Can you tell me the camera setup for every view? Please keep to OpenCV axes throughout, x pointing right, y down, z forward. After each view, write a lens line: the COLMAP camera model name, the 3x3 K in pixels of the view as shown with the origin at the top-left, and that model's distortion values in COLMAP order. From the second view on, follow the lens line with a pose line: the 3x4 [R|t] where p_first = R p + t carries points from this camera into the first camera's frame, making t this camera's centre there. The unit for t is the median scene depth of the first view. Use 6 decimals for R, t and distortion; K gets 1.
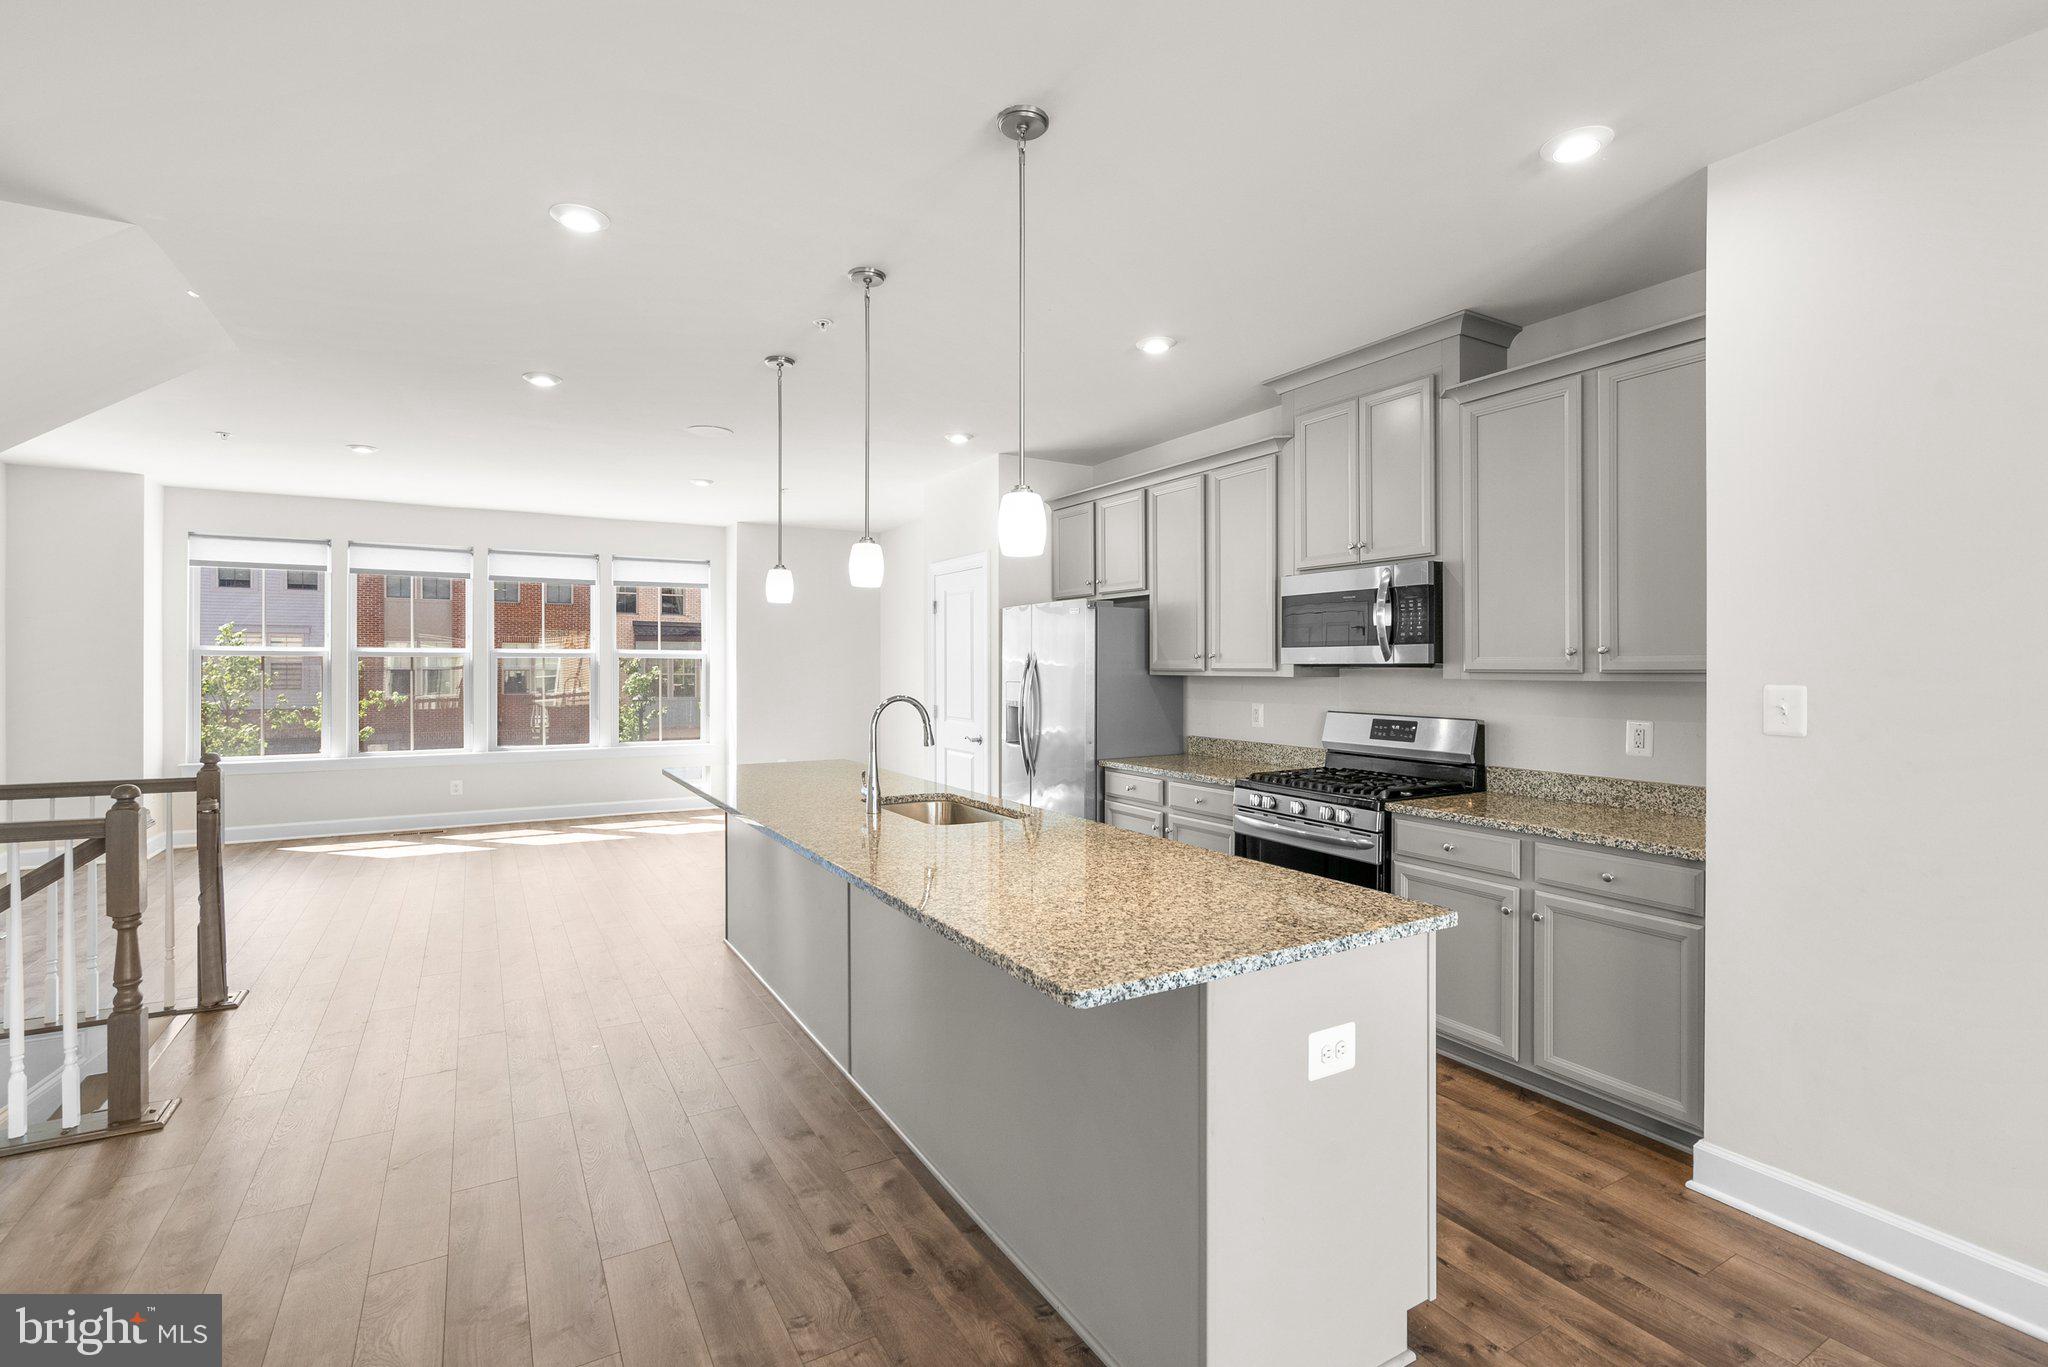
lens RADIAL K [[943.3, 0, 1025.4], [0, 943.3, 657.0], [0, 0, 1]] dist [0.001388, 0.000207]
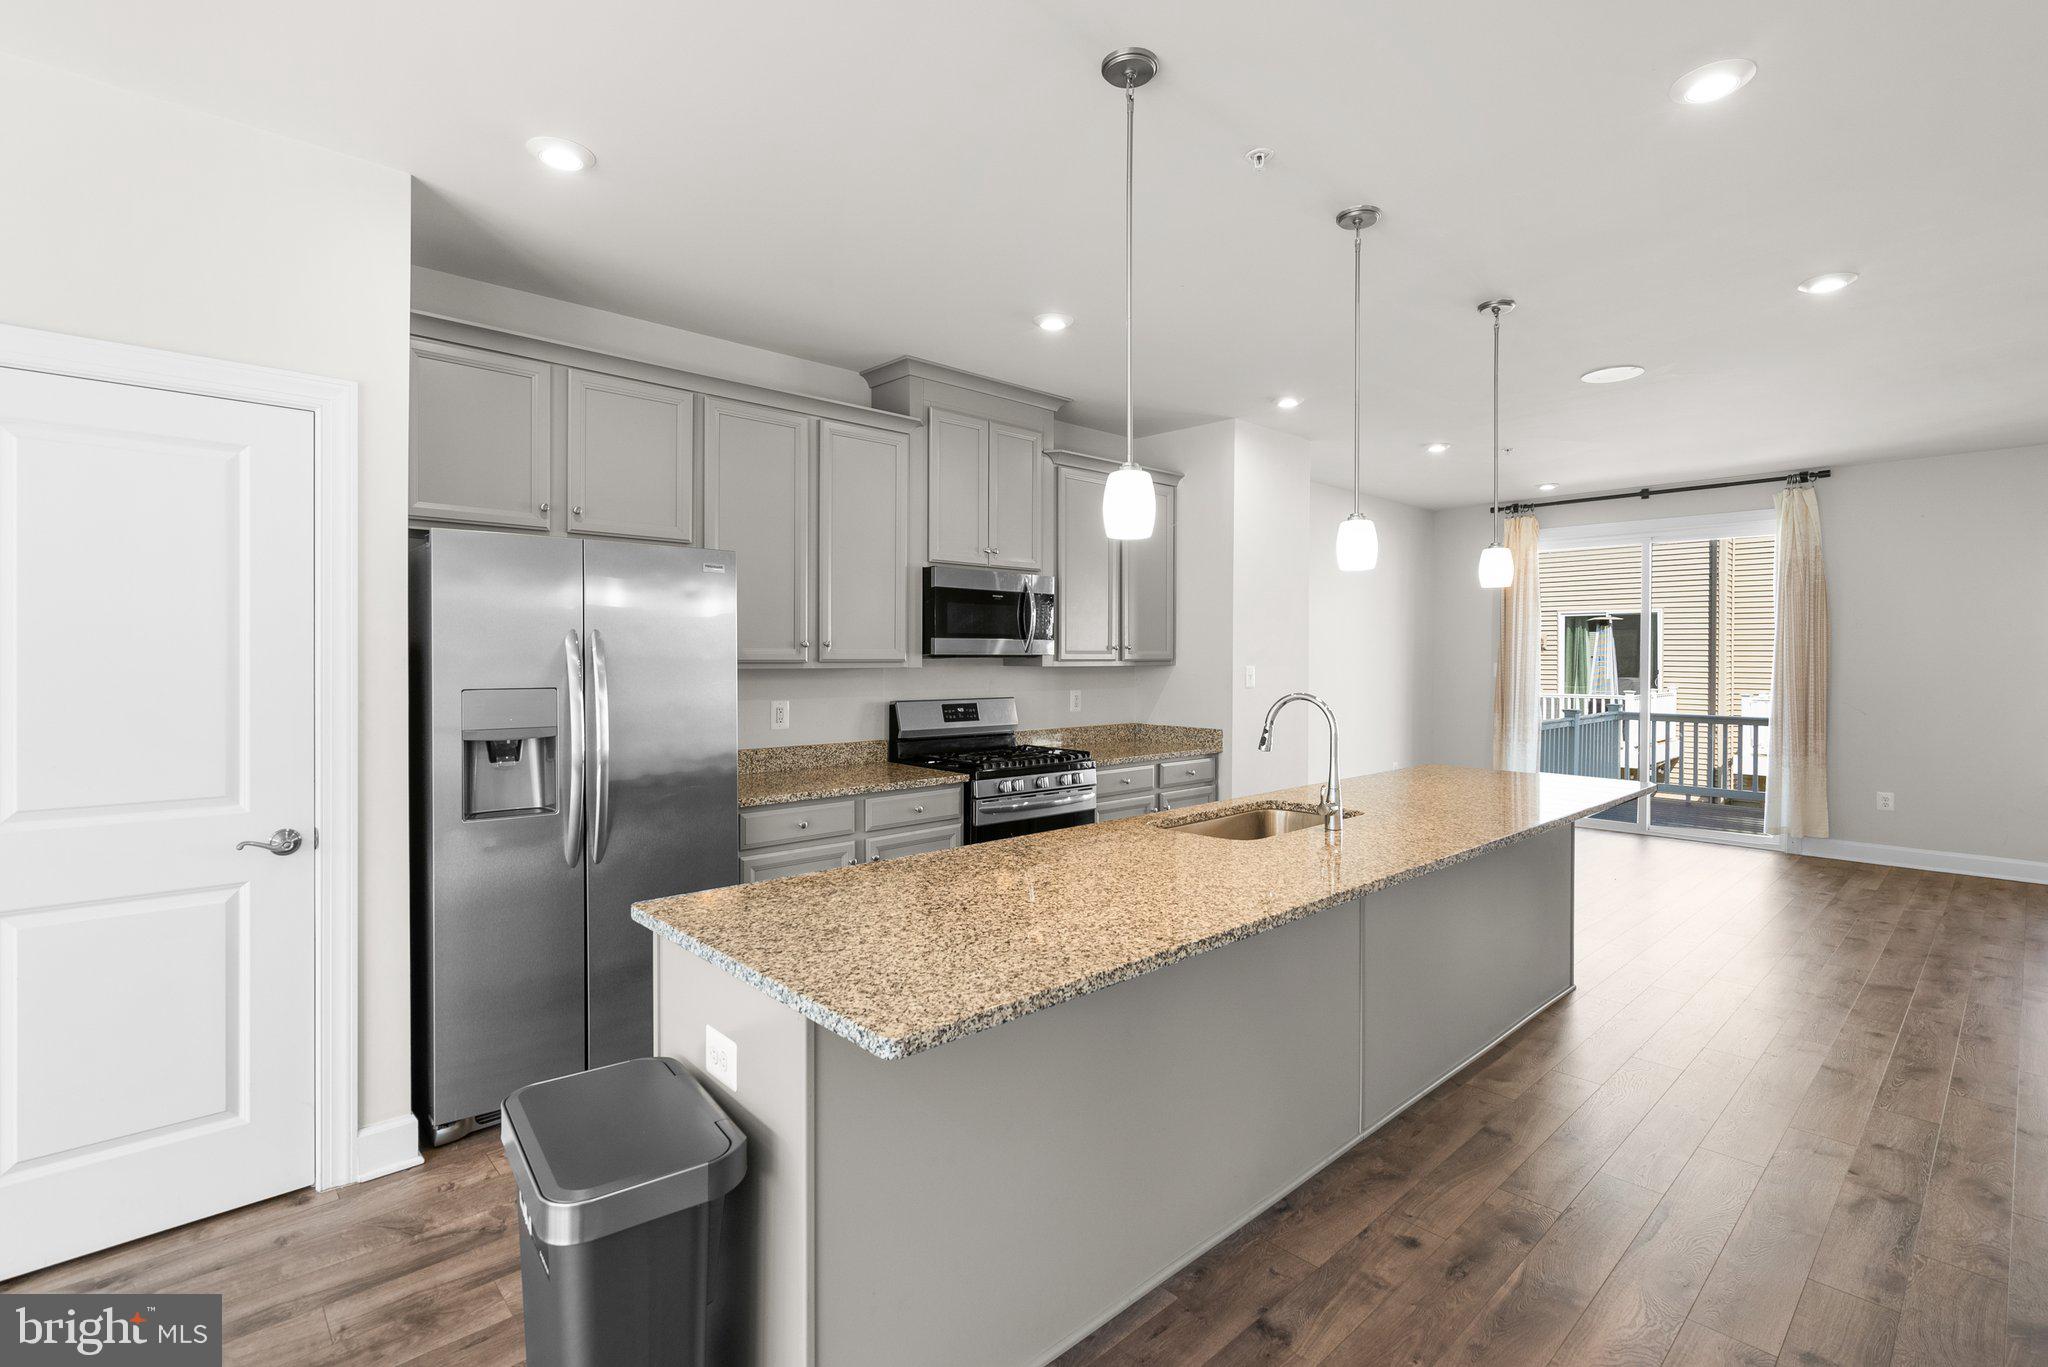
lens RADIAL K [[946.7, 0, 1028.7], [0, 946.7, 665.1], [0, 0, 1]] dist [0.001830, 0.000261]
pose [[-0.224004, -0.011474, 0.974521, -0.776933], [-0.013269, 0.999874, 0.008722, 0.009431], [-0.974498, -0.010977, -0.224128, 1.221822]]
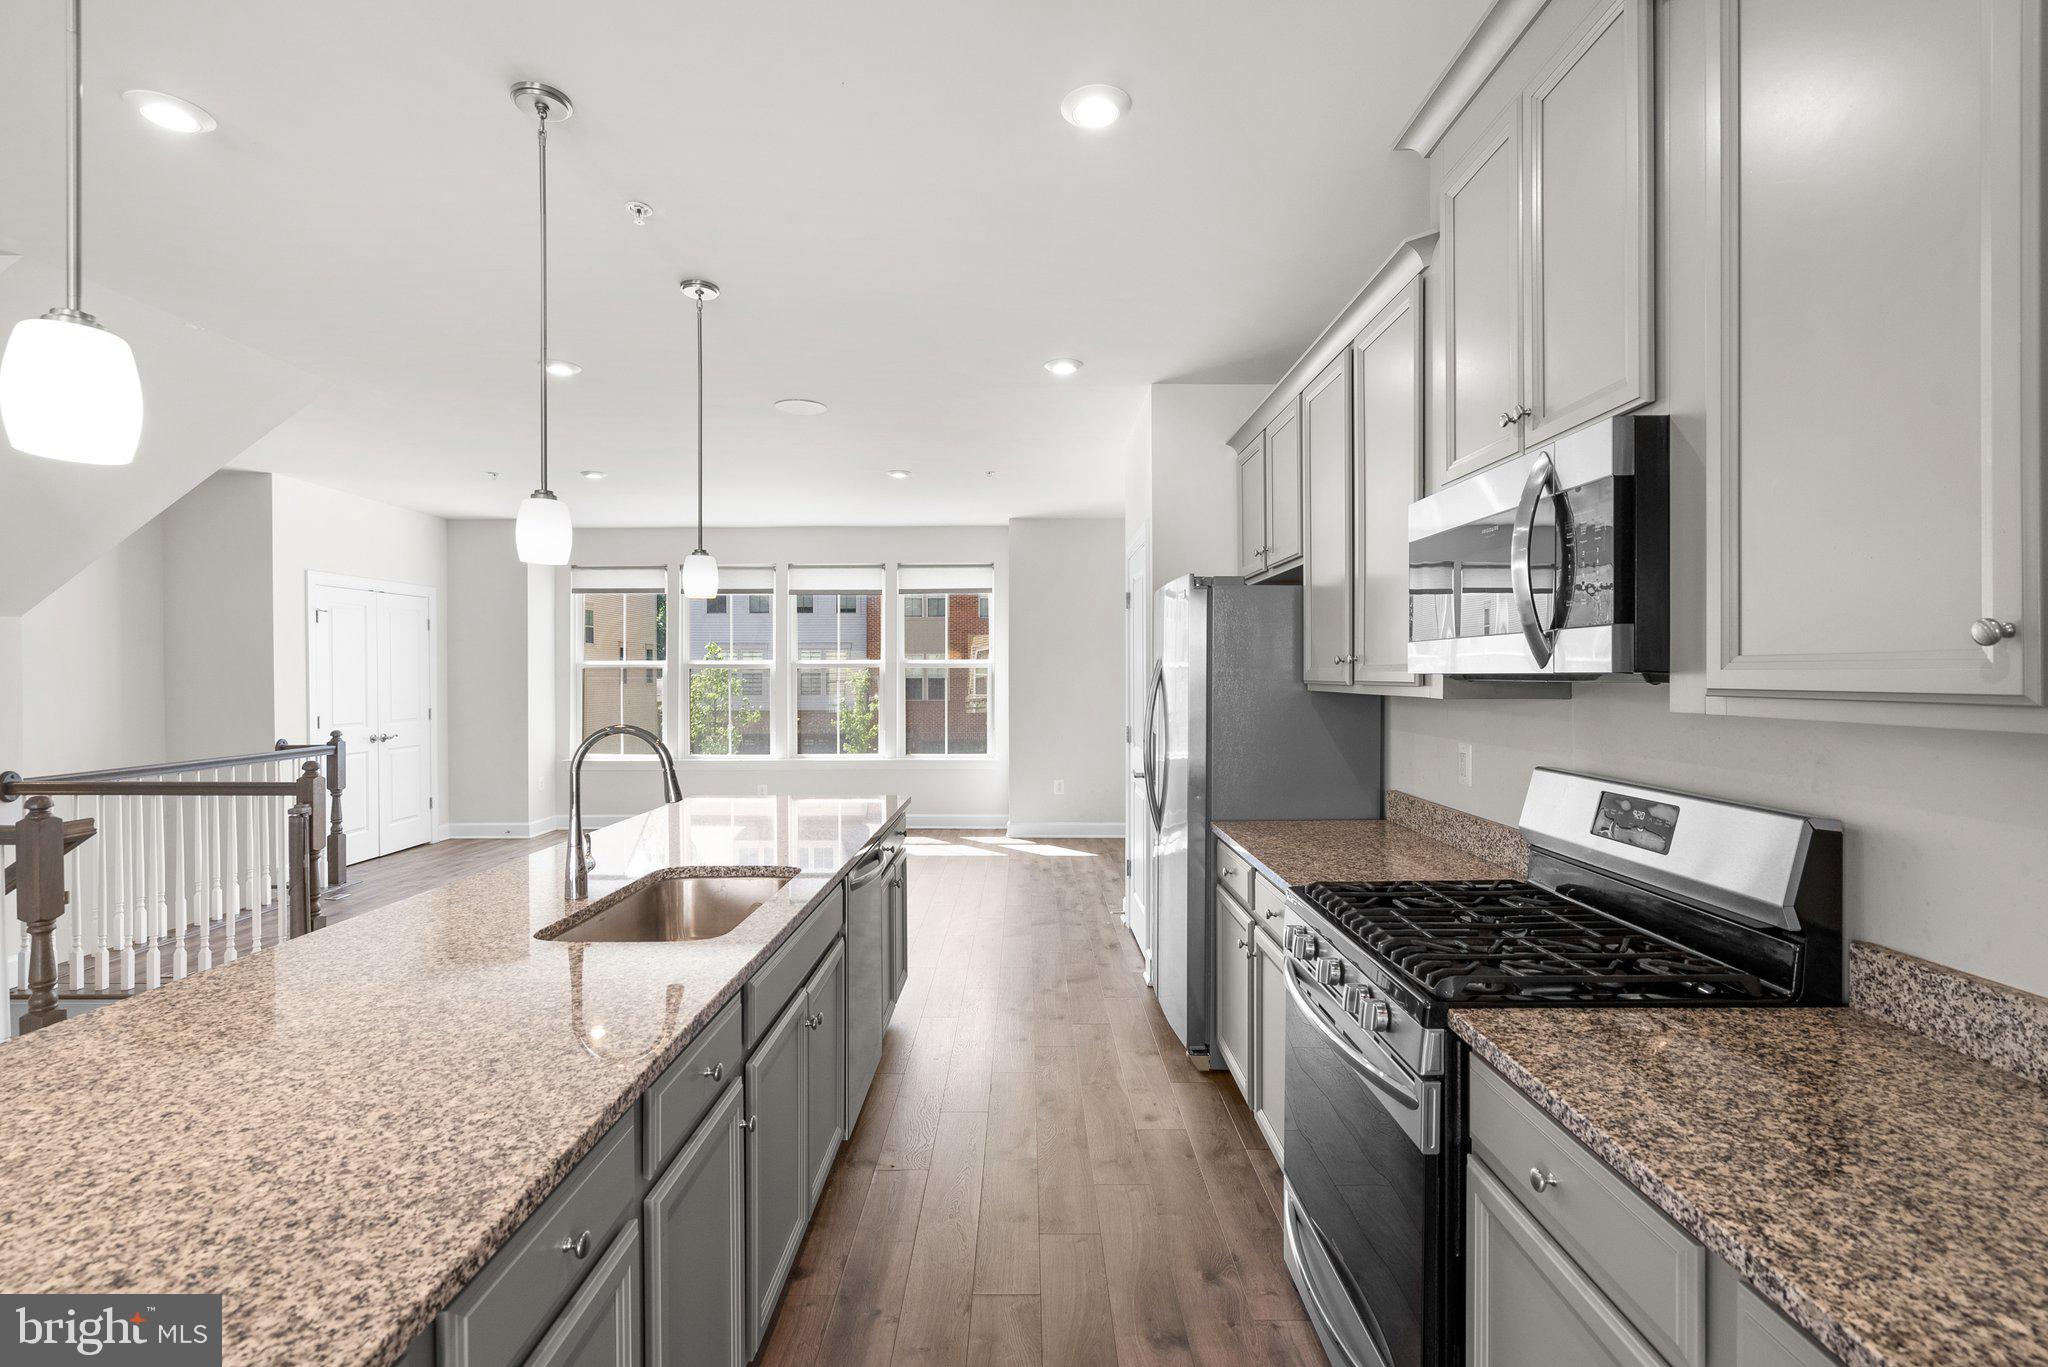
lens RADIAL K [[946.7, 0, 1028.7], [0, 946.7, 665.1], [0, 0, 1]] dist [0.001830, 0.000261]
pose [[0.863736, -0.008990, -0.503864, 0.383005], [0.009525, 0.999953, -0.001513, 0.001081], [0.503855, -0.003492, 0.863781, 0.483333]]
